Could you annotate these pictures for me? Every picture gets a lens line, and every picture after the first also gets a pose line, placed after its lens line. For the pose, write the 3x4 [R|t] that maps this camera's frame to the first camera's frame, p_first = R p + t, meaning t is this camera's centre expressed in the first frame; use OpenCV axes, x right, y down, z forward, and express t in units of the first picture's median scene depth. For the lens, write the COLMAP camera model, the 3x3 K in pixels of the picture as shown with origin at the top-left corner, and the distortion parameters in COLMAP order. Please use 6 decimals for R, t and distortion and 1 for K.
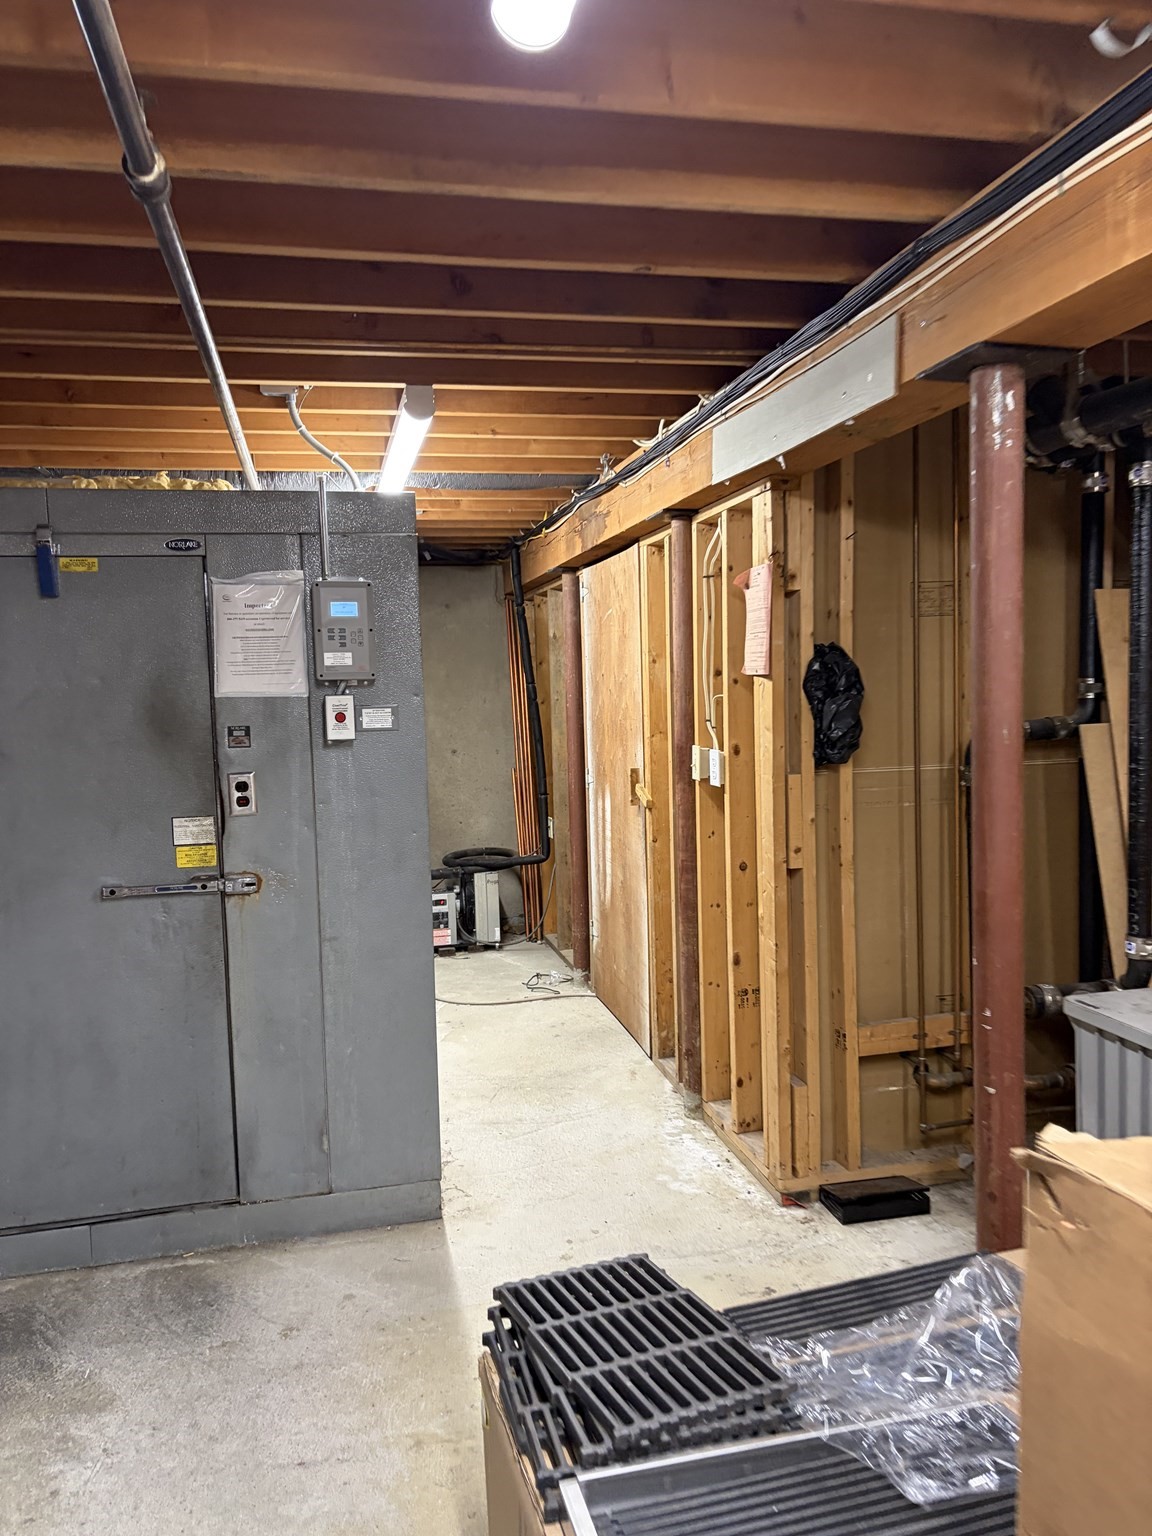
lens RADIAL K [[1172.1, 0, 580.1], [0, 1172.1, 770.6], [0, 0, 1]] dist [0.065405, -0.068515]
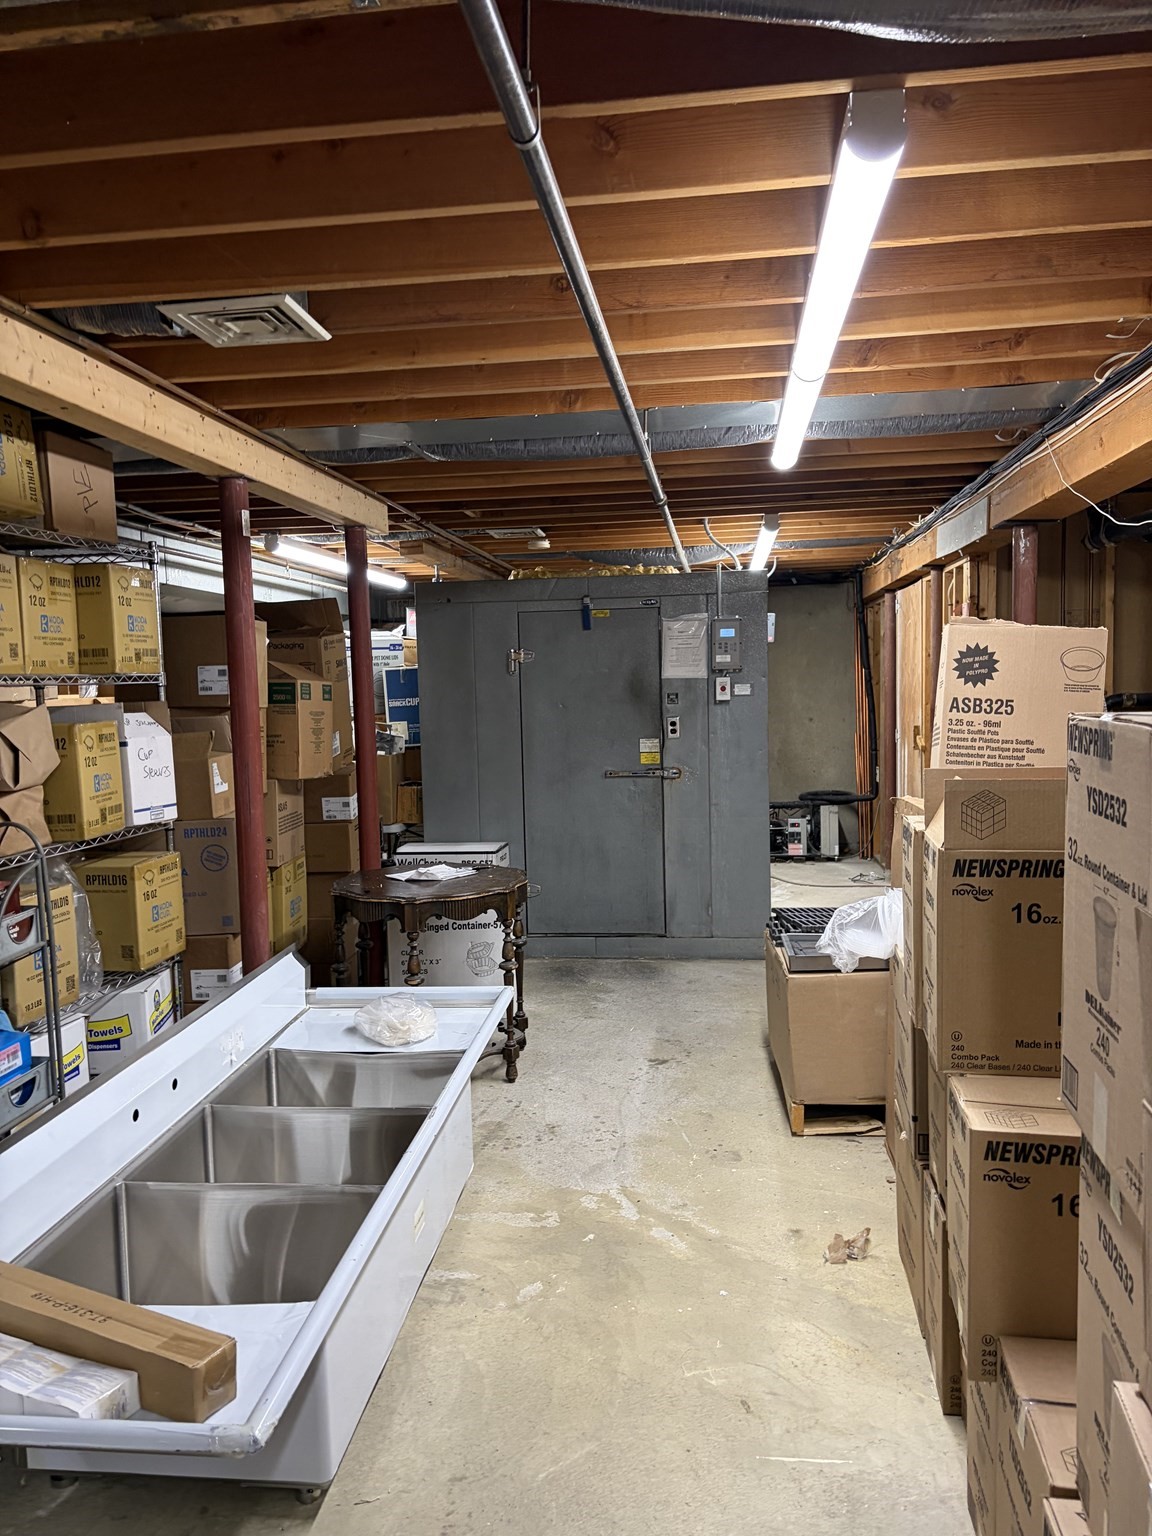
lens RADIAL K [[1172.1, 0, 536.4], [0, 1172.1, 784.9], [0, 0, 1]] dist [0.065405, -0.068515]
pose [[0.931455, 0.035690, -0.362102, 0.208047], [-0.026702, 0.999199, 0.029796, 0.061575], [0.362876, -0.018084, 0.931662, -0.887251]]
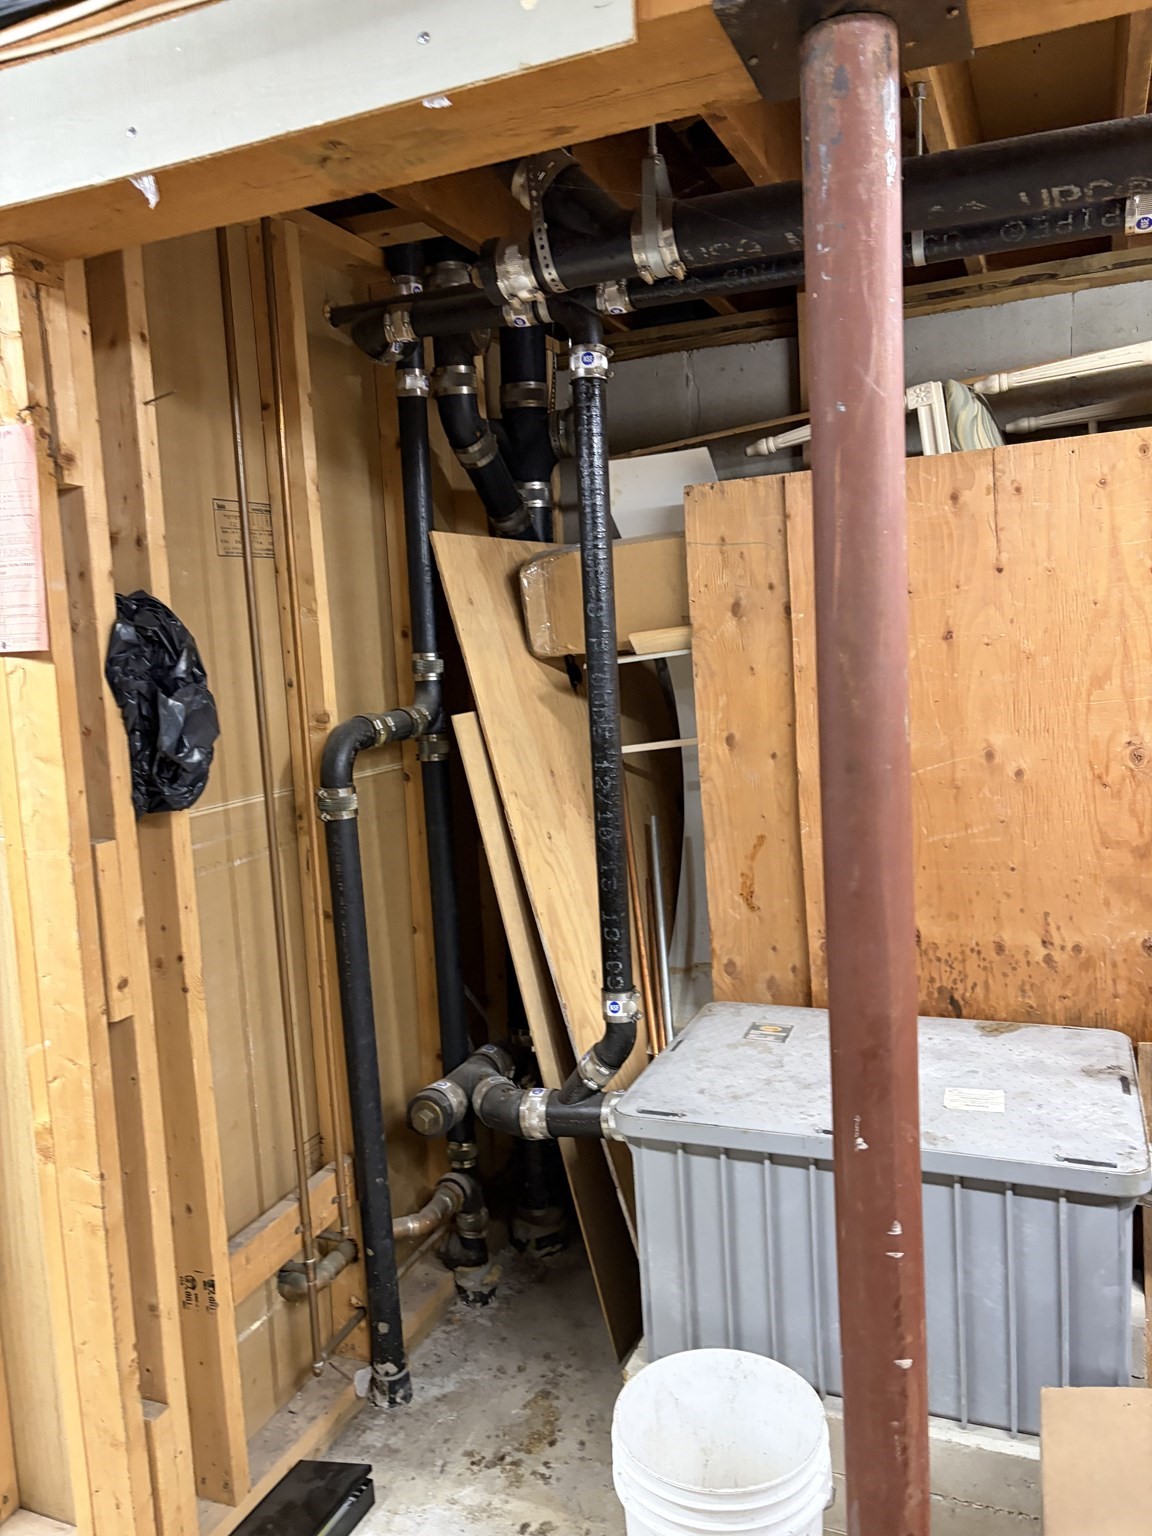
lens RADIAL K [[1172.1, 0, 574.5], [0, 1172.1, 759.6], [0, 0, 1]] dist [0.065405, -0.068515]
pose [[0.590790, -0.090595, 0.801723, -0.112838], [0.098270, 0.994358, 0.039948, -0.033790], [-0.800819, 0.055185, 0.596359, 0.519484]]
